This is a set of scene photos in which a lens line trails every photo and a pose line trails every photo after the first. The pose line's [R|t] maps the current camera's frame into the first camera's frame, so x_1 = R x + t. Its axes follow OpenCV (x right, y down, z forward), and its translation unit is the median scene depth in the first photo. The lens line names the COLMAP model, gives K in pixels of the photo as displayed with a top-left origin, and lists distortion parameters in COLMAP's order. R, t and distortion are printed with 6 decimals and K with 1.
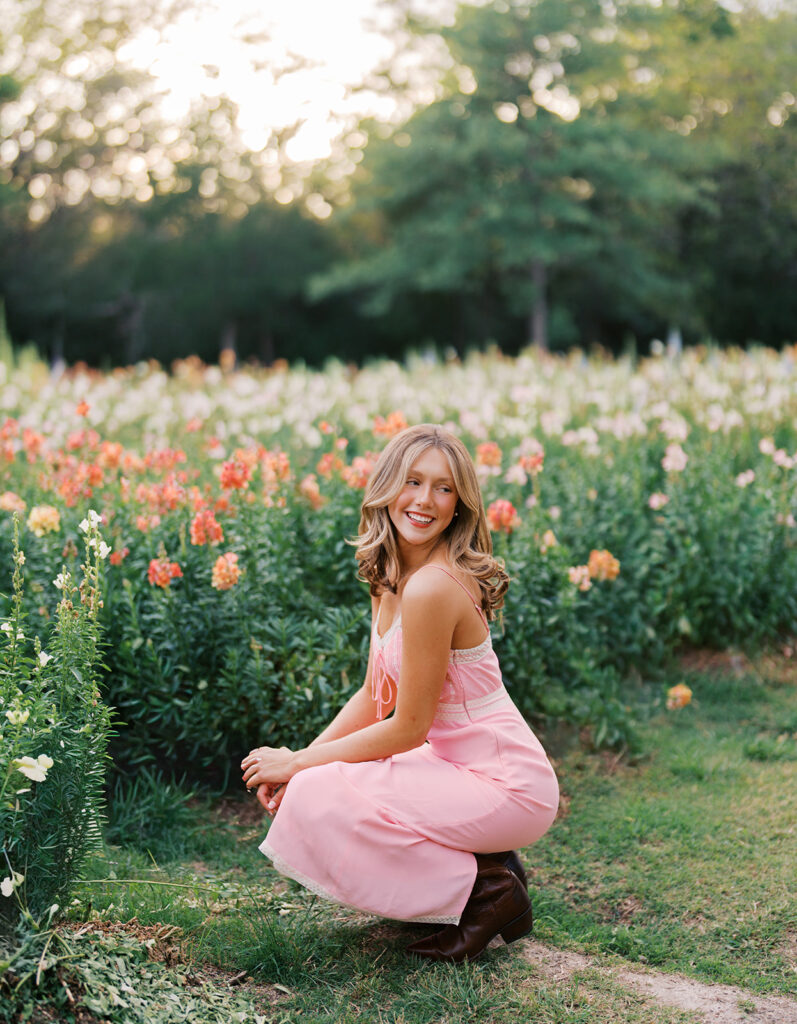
lens RADIAL K [[1633.4, 0, 398.5], [0, 1633.4, 512.0], [0, 0, 1]] dist [0.042718, 0.137652]
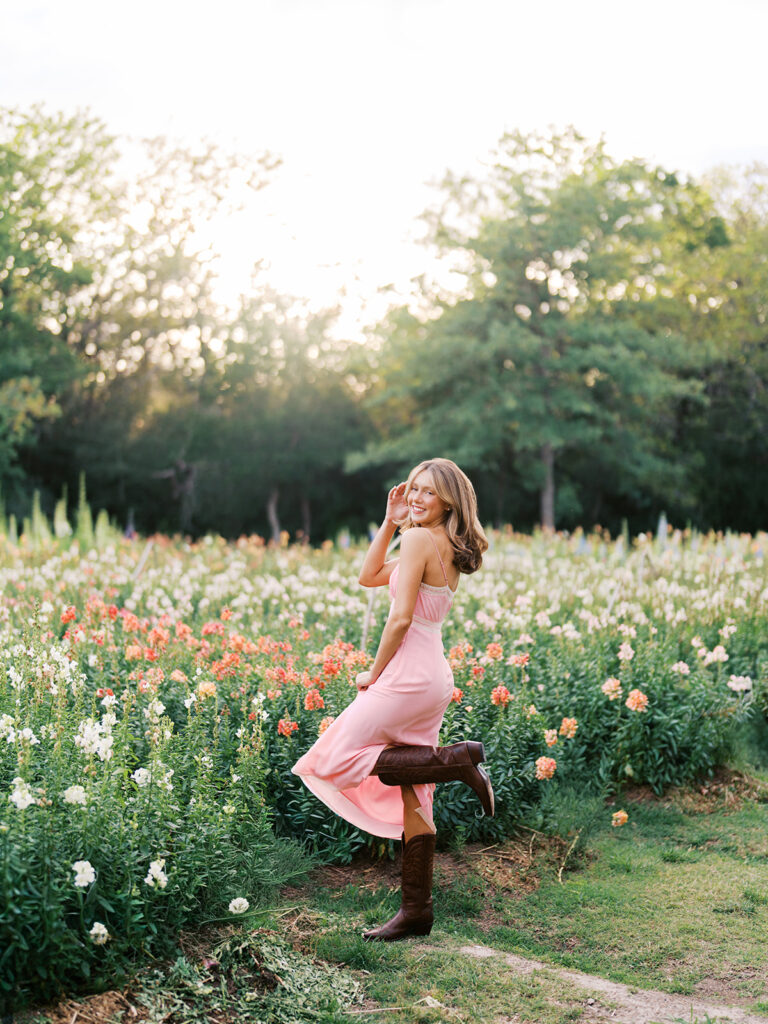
lens RADIAL K [[1634.8, 0, 407.4], [0, 1634.8, 516.4], [0, 0, 1]] dist [0.004849, 0.092502]
pose [[0.999671, 0.024972, -0.005819, -0.016233], [-0.025365, 0.996311, -0.081984, -0.028876], [0.003750, 0.082105, 0.996617, -0.436580]]
